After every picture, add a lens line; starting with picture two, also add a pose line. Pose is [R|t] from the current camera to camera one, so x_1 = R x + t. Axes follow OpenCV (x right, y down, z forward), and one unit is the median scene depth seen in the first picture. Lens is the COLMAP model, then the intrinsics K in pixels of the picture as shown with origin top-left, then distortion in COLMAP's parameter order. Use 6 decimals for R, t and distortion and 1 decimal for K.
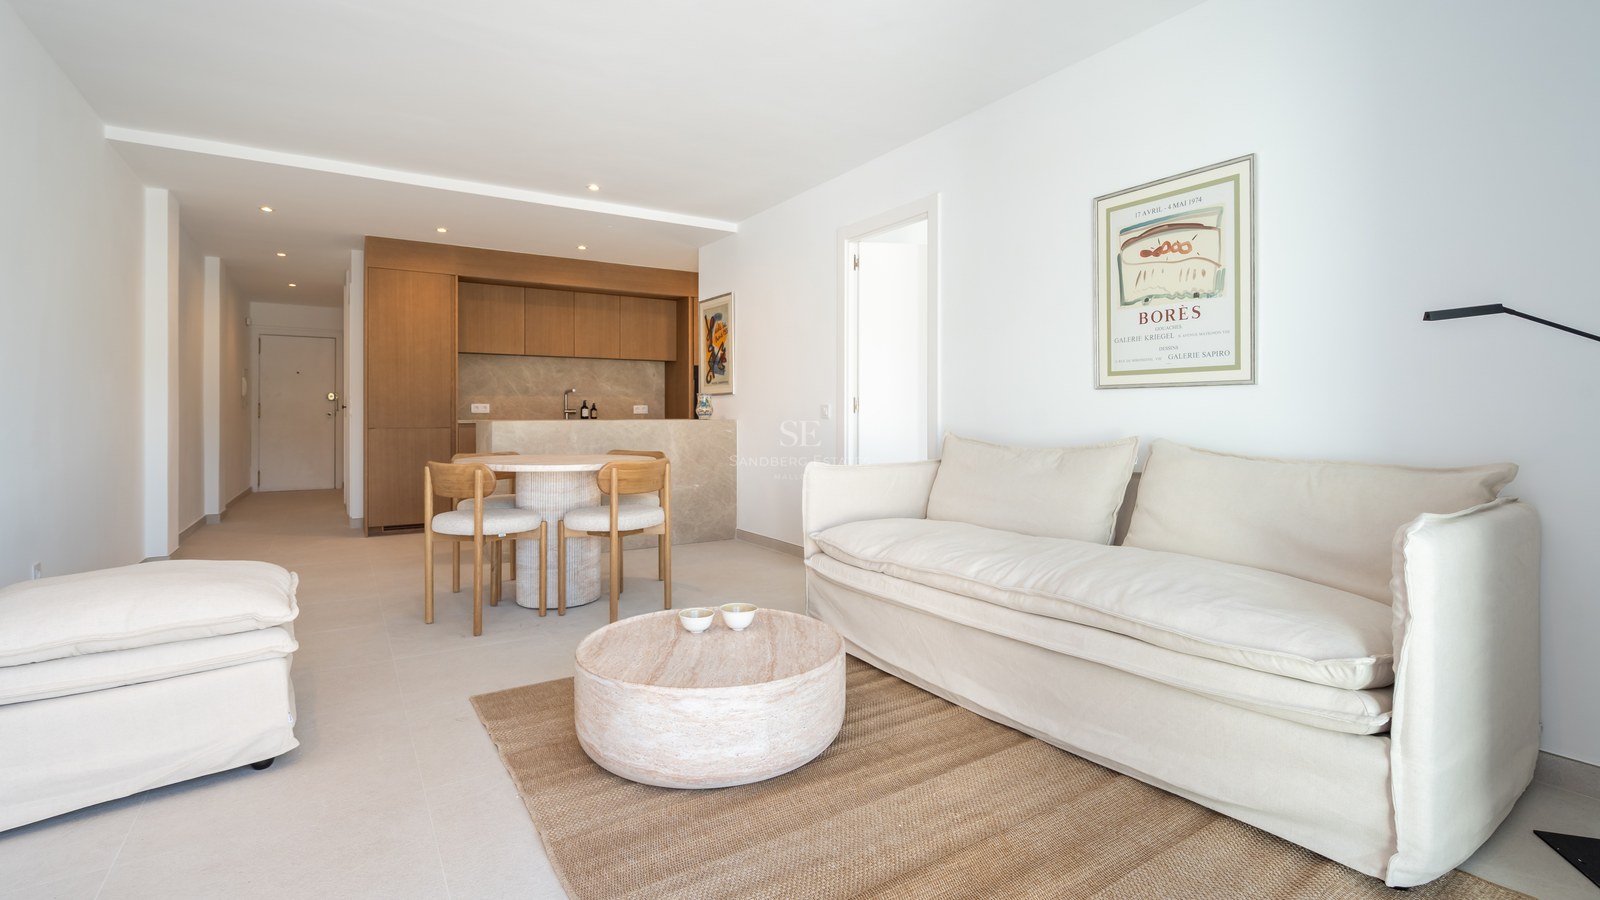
lens RADIAL K [[740.3, 0, 805.4], [0, 740.3, 412.7], [0, 0, 1]] dist [0.003511, 0.000131]
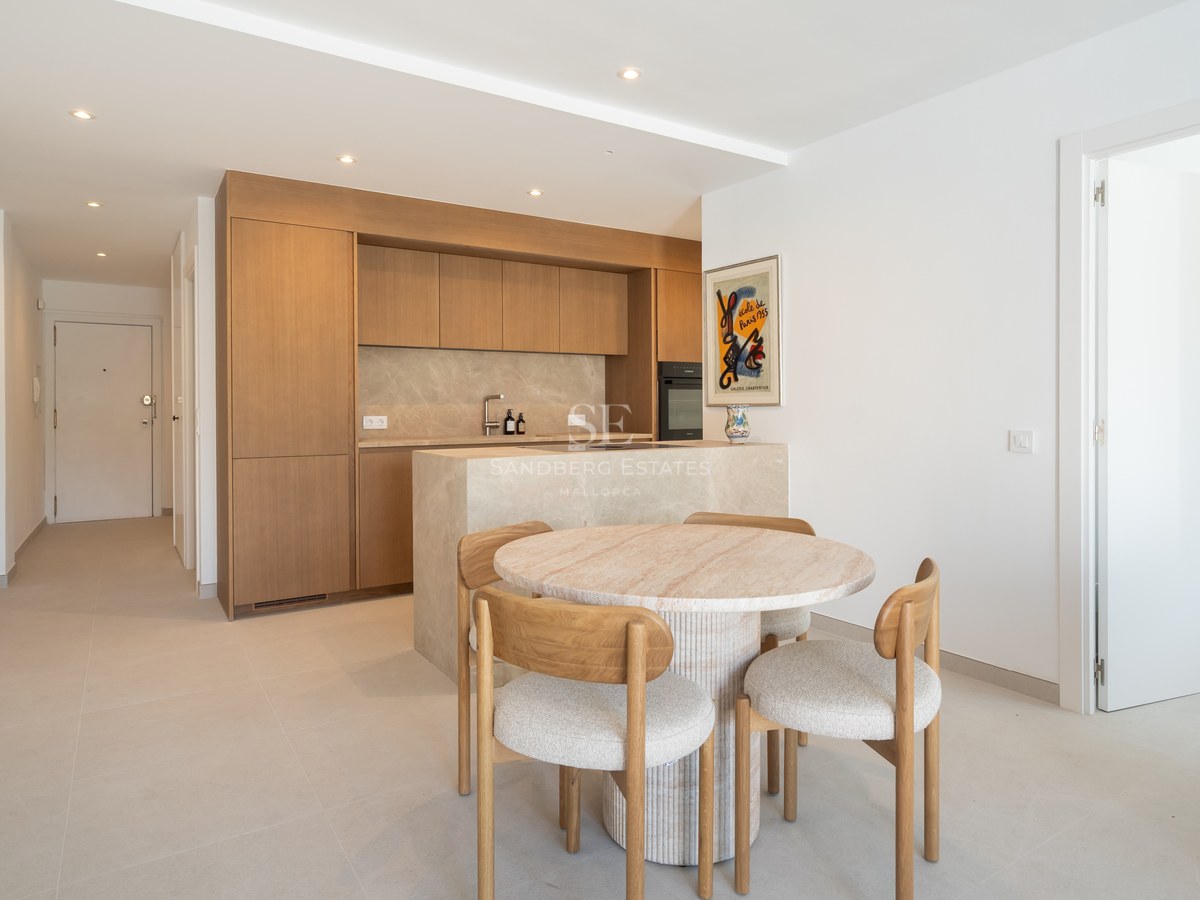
lens RADIAL K [[726.2, 0, 602.3], [0, 726.2, 407.3], [0, 0, 1]] dist [0.003787, -0.000185]
pose [[0.999715, -0.003676, 0.023591, -0.241650], [0.003484, 0.999960, 0.008186, -0.026097], [-0.023620, -0.008101, 0.999688, 0.298841]]
